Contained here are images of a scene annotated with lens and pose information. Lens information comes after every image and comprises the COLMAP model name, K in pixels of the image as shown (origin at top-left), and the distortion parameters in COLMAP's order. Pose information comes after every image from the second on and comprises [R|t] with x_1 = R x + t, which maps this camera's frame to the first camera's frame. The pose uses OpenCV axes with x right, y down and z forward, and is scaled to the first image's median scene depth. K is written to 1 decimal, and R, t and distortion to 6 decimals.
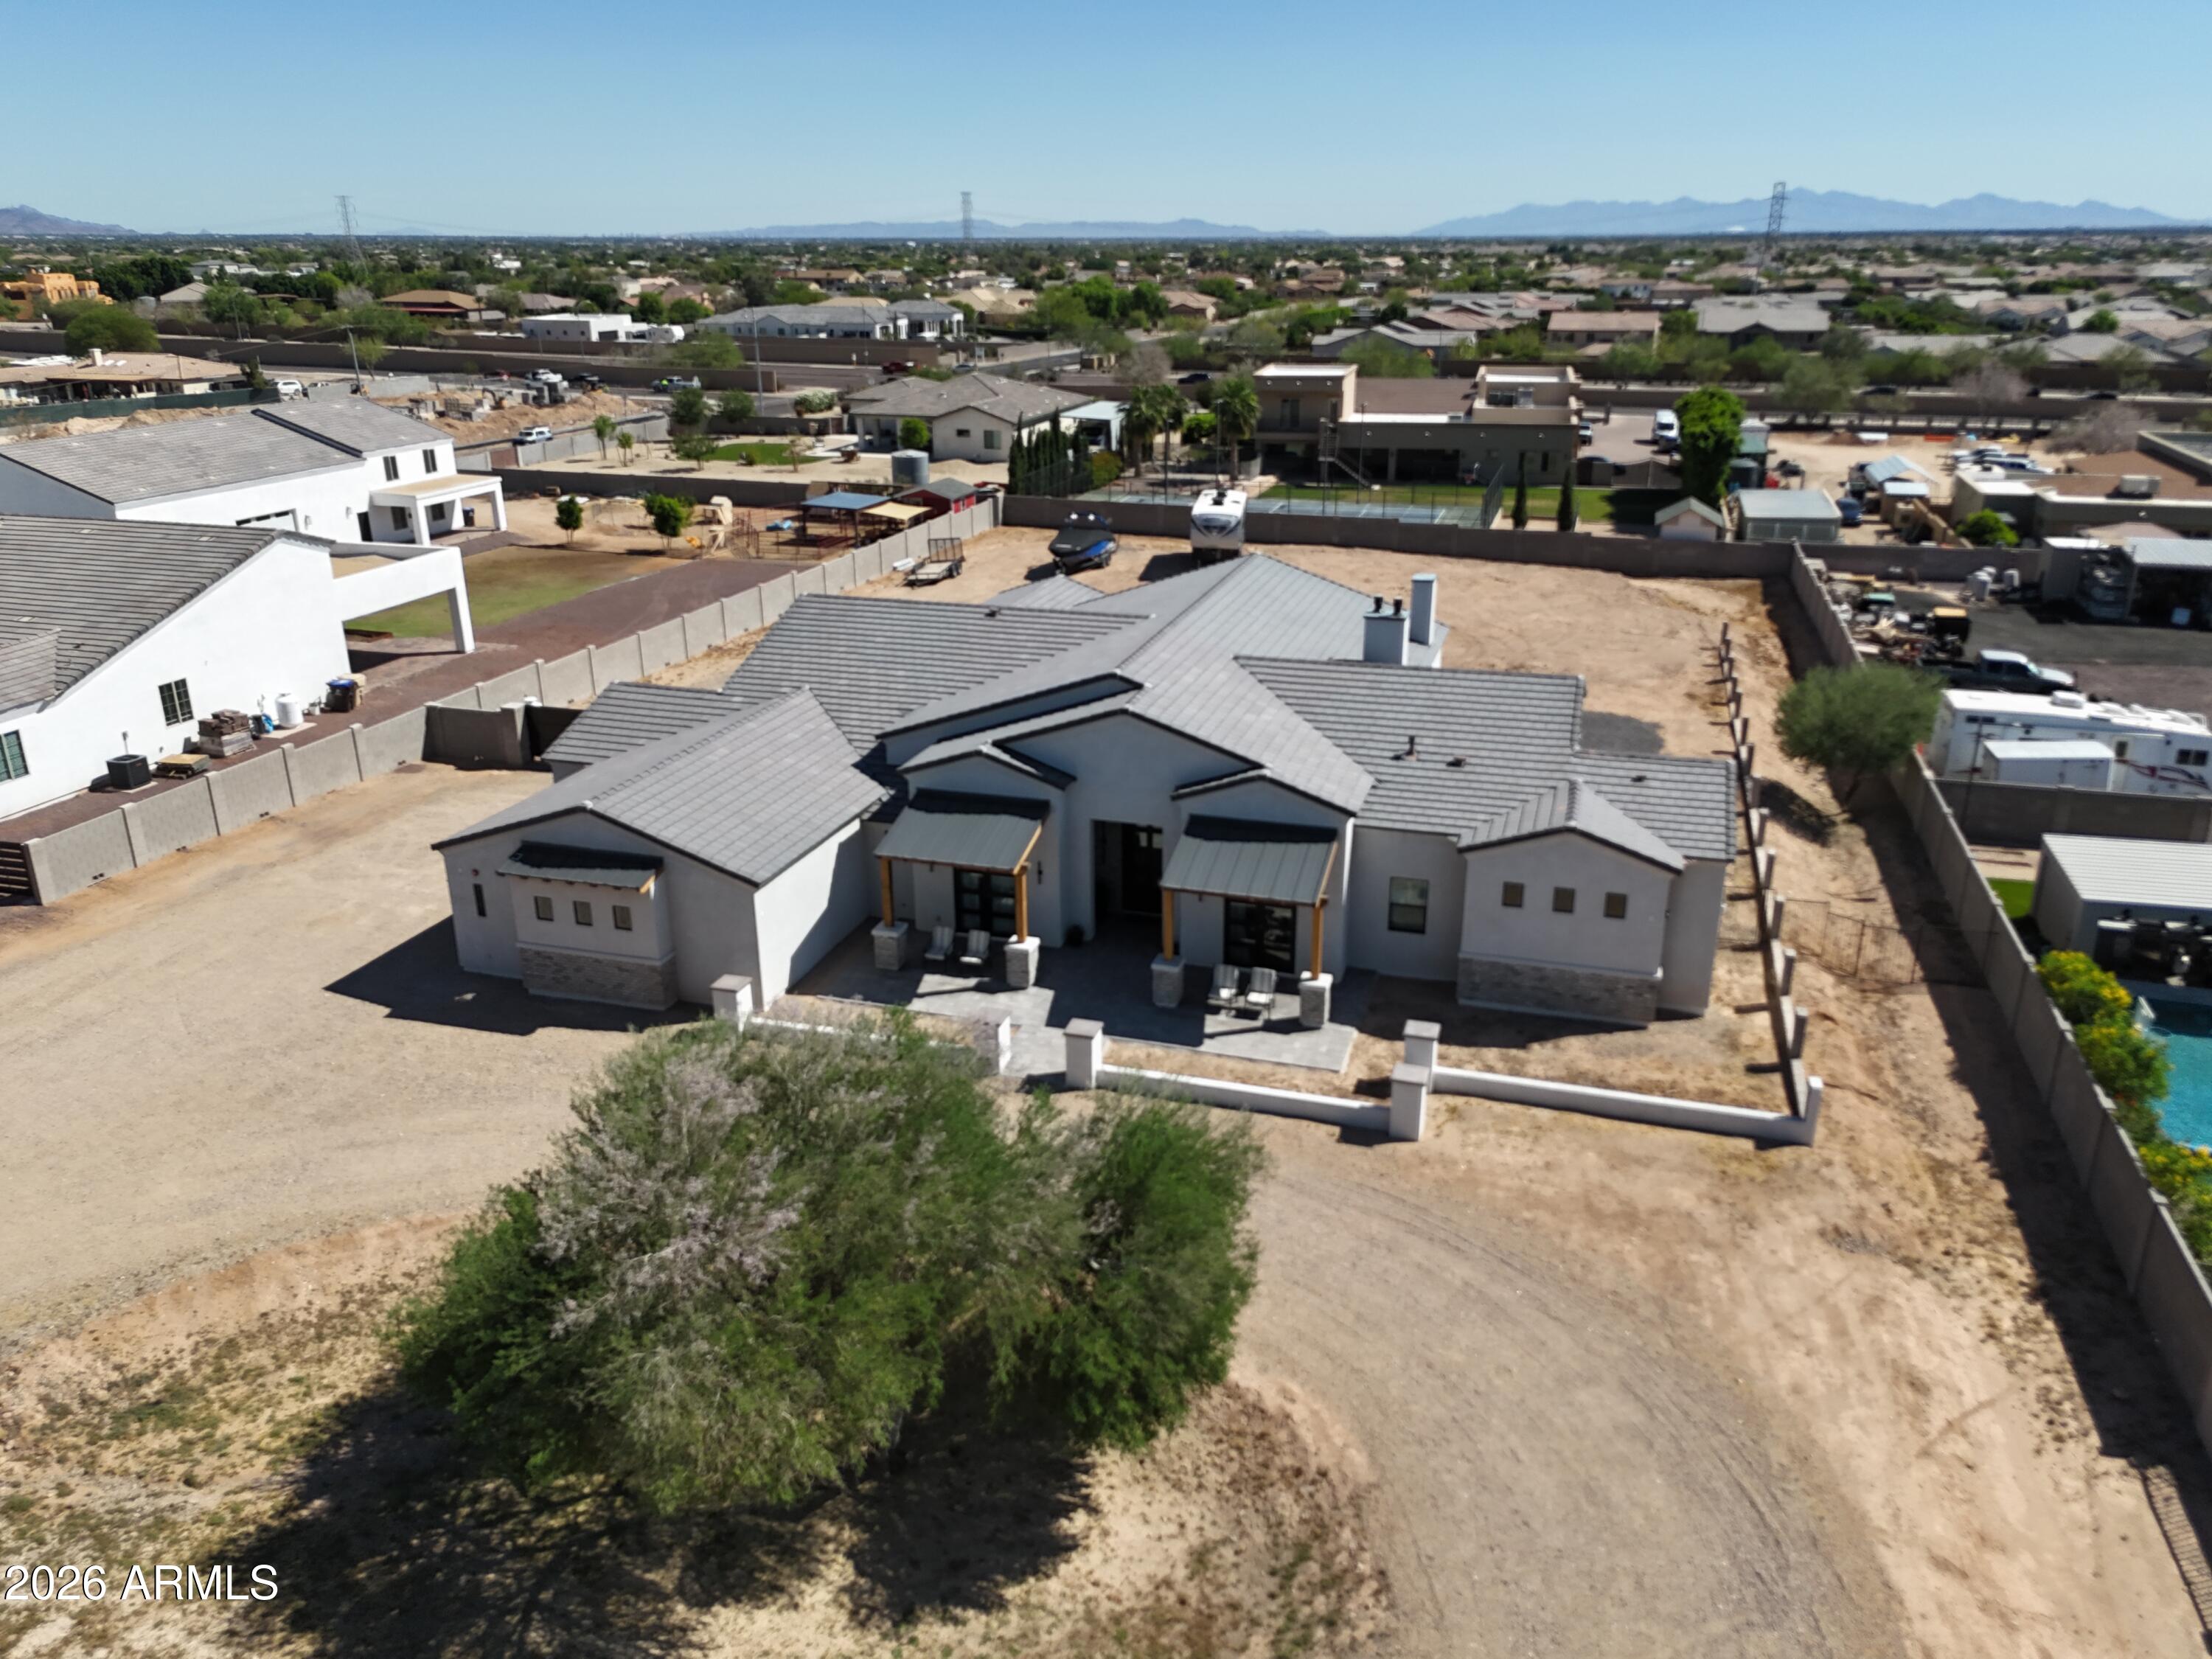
lens RADIAL K [[1623.1, 0, 1113.1], [0, 1623.1, 831.7], [0, 0, 1]] dist [0.079847, -0.068730]
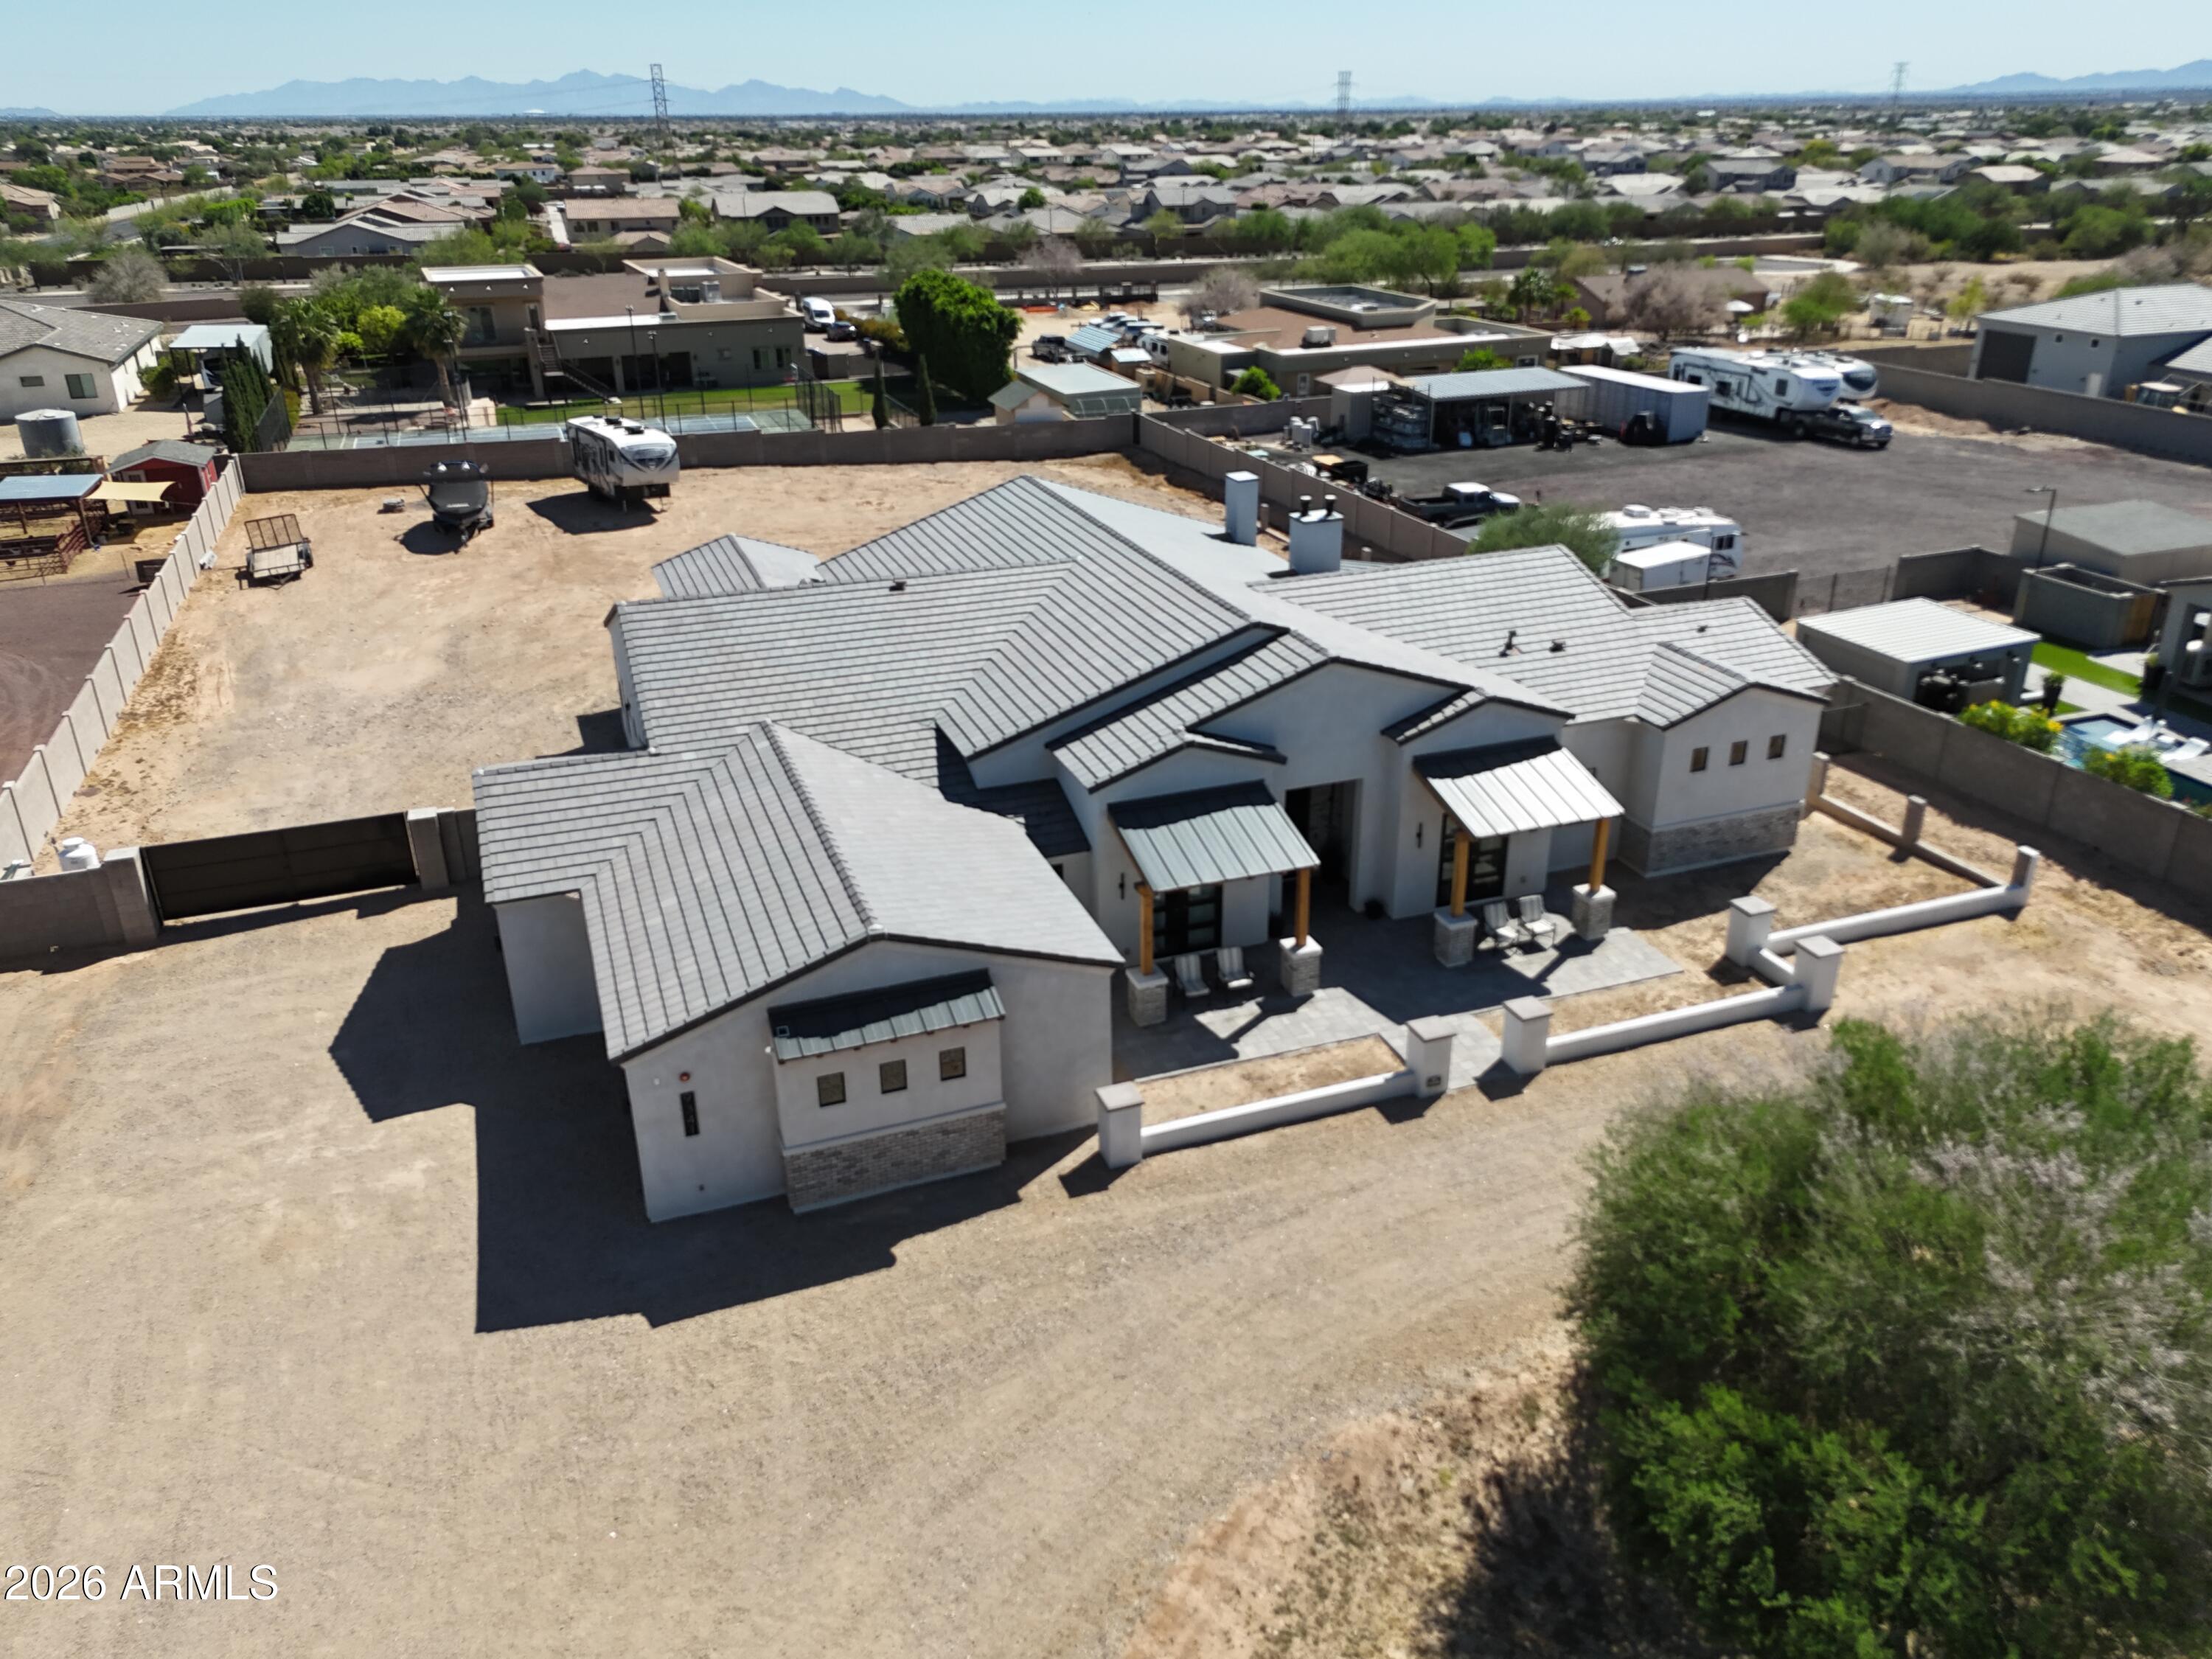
lens RADIAL K [[1623.1, 0, 1113.1], [0, 1623.1, 831.7], [0, 0, 1]] dist [0.079847, -0.068730]
pose [[0.794727, -0.249769, 0.553194, -0.423118], [0.215643, 0.968136, 0.127321, -0.086123], [-0.567368, 0.018108, 0.823265, 0.241136]]
